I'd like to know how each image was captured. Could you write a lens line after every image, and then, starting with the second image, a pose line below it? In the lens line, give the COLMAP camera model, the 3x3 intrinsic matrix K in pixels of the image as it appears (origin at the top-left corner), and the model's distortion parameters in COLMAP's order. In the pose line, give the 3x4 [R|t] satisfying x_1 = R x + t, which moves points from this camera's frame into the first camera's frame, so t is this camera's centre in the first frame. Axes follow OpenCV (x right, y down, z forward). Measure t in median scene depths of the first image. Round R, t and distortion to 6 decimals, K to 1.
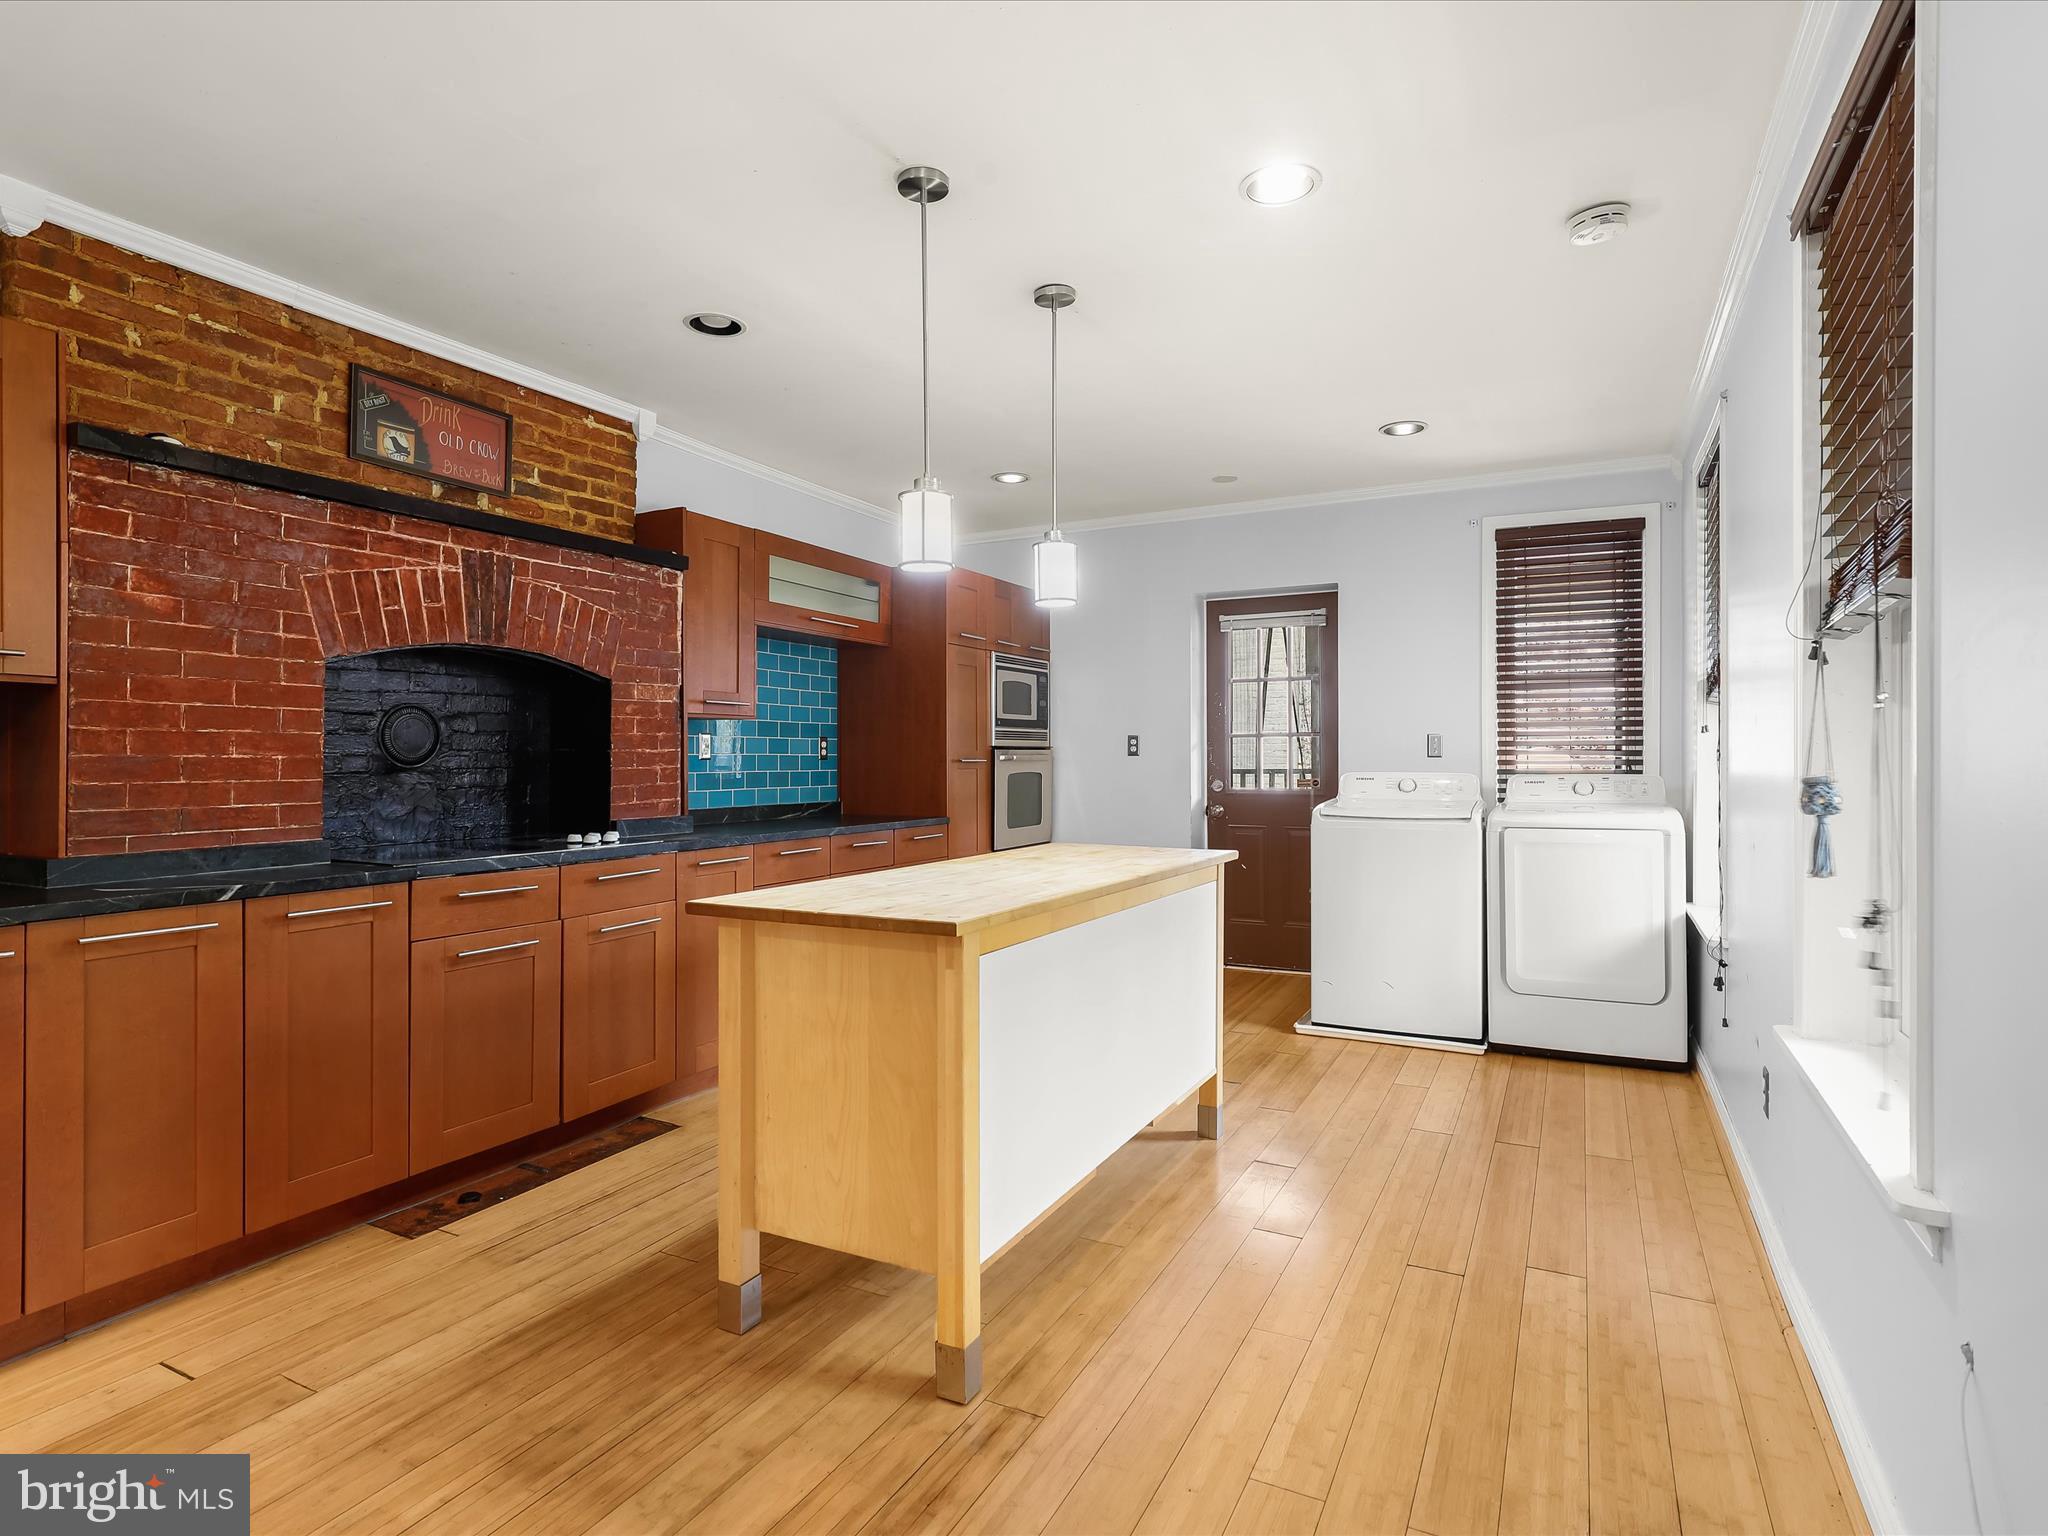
lens RADIAL K [[1093.3, 0, 1008.2], [0, 1093.3, 763.8], [0, 0, 1]] dist [-0.009885, 0.001774]
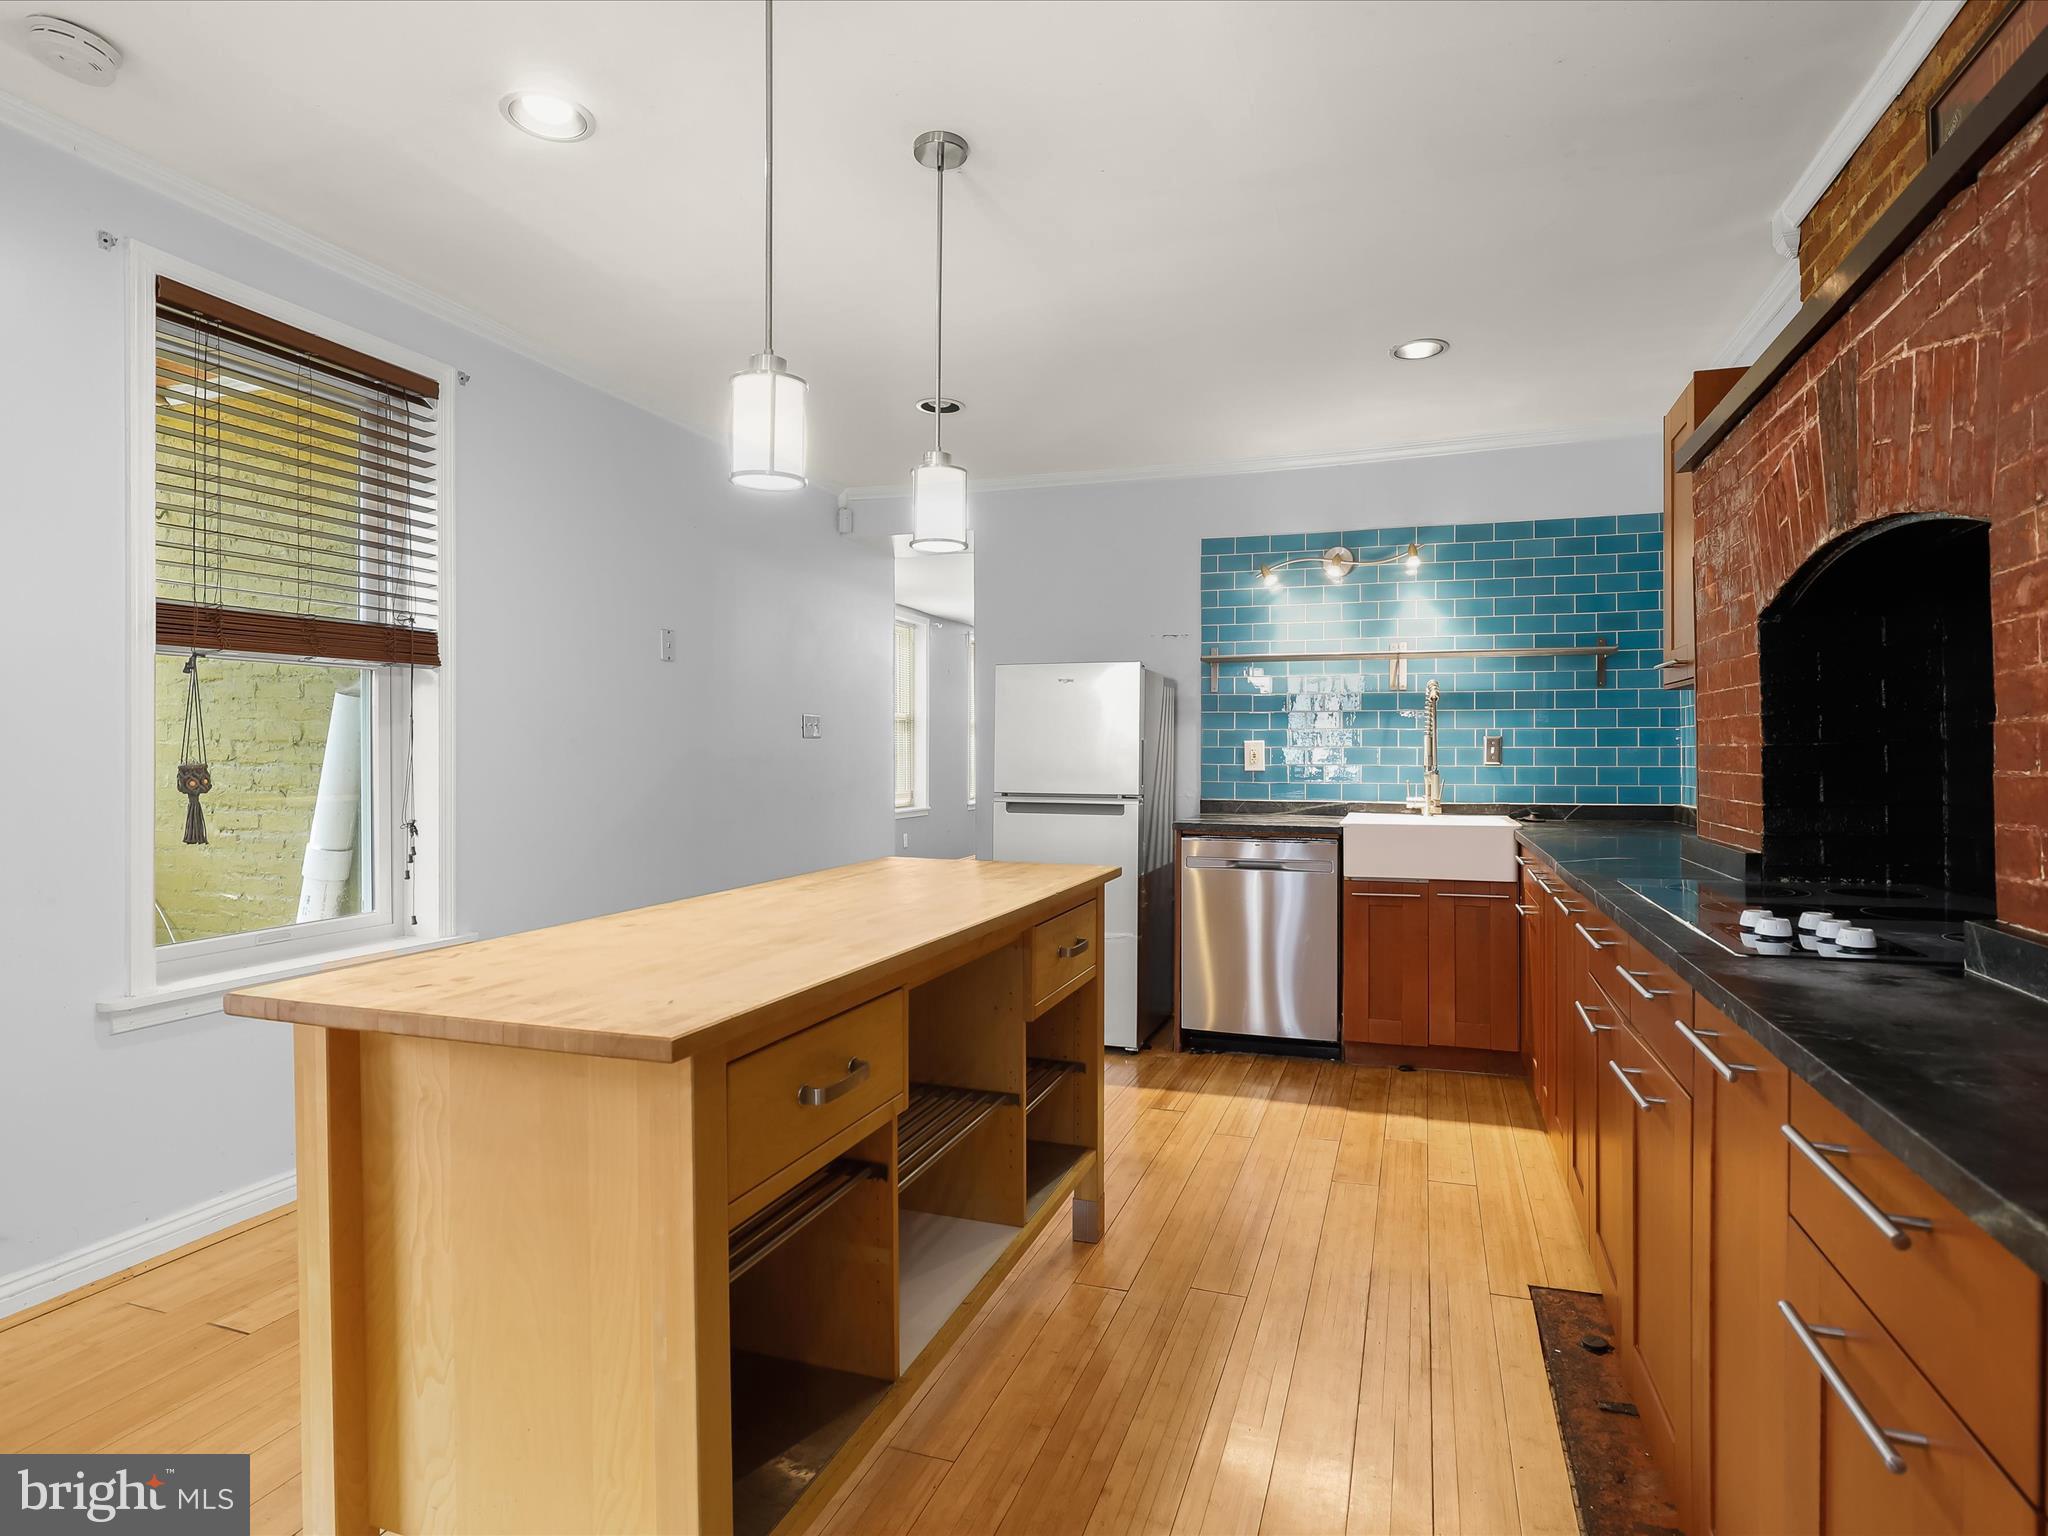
lens RADIAL K [[1093.3, 0, 1023.7], [0, 1093.3, 749.3], [0, 0, 1]] dist [-0.009885, 0.001774]
pose [[-0.988355, 0.000221, -0.152168, -0.001544], [-0.000281, 0.999995, 0.003276, -0.004990], [0.152168, 0.003280, -0.988349, 1.468069]]
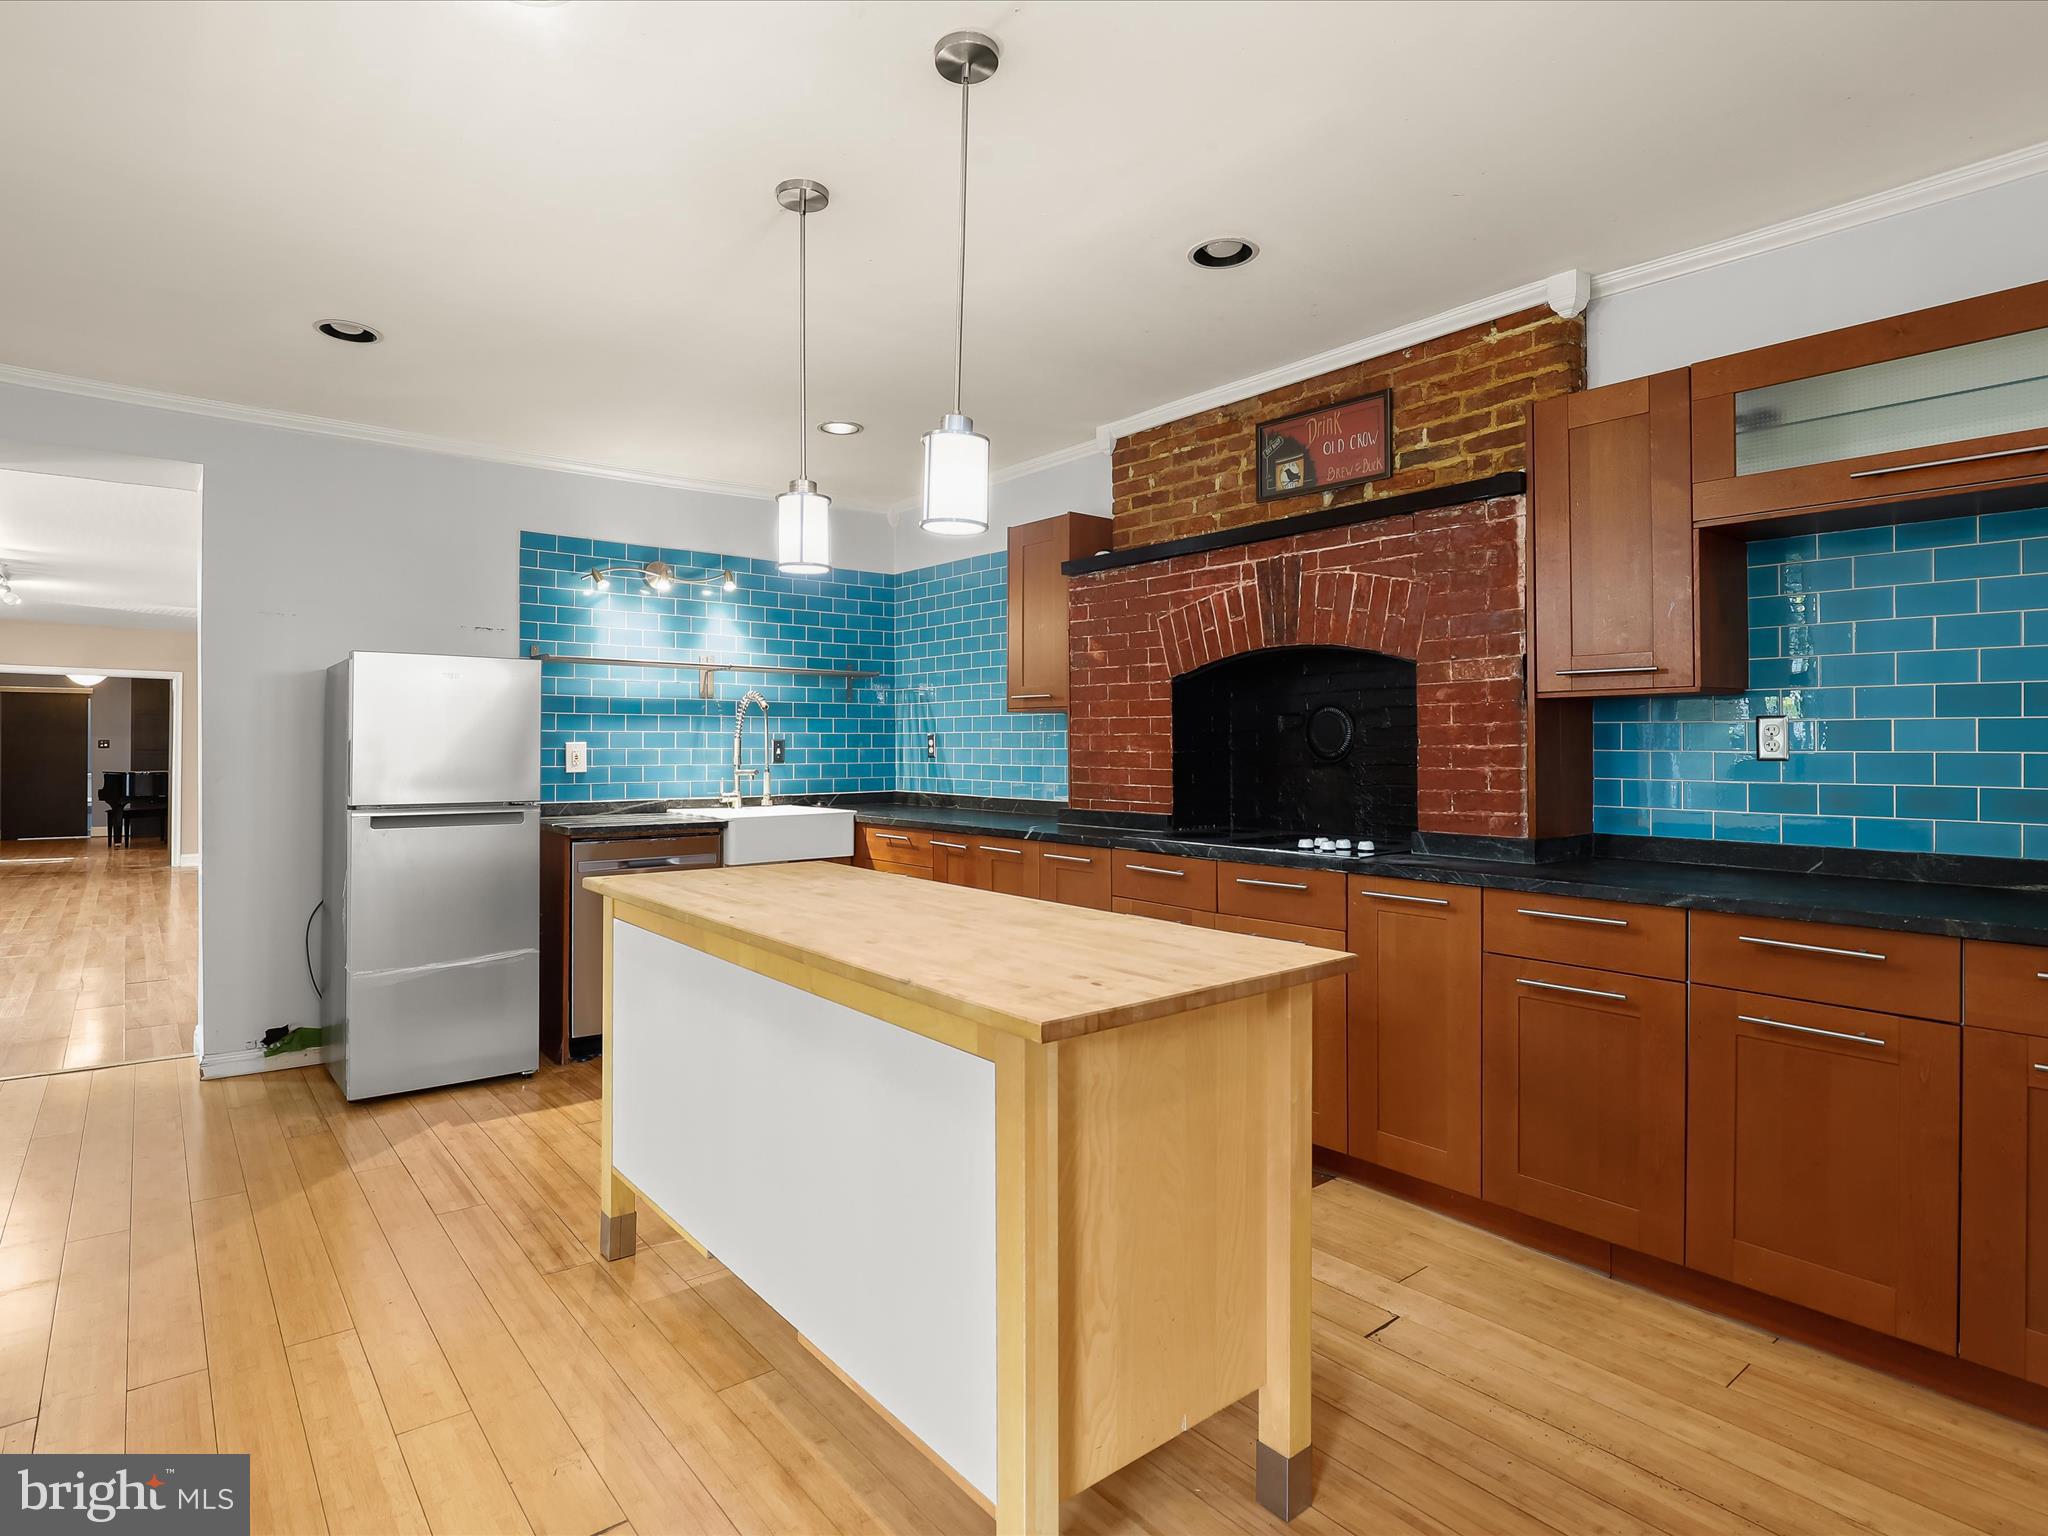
lens RADIAL K [[1093.3, 0, 1023.0], [0, 1093.3, 735.9], [0, 0, 1]] dist [-0.009885, 0.001774]
pose [[-0.394786, -0.005405, -0.918757, 0.580921], [-0.004715, 0.999981, -0.003856, -0.017640], [0.918761, 0.002810, -0.394804, 1.189923]]
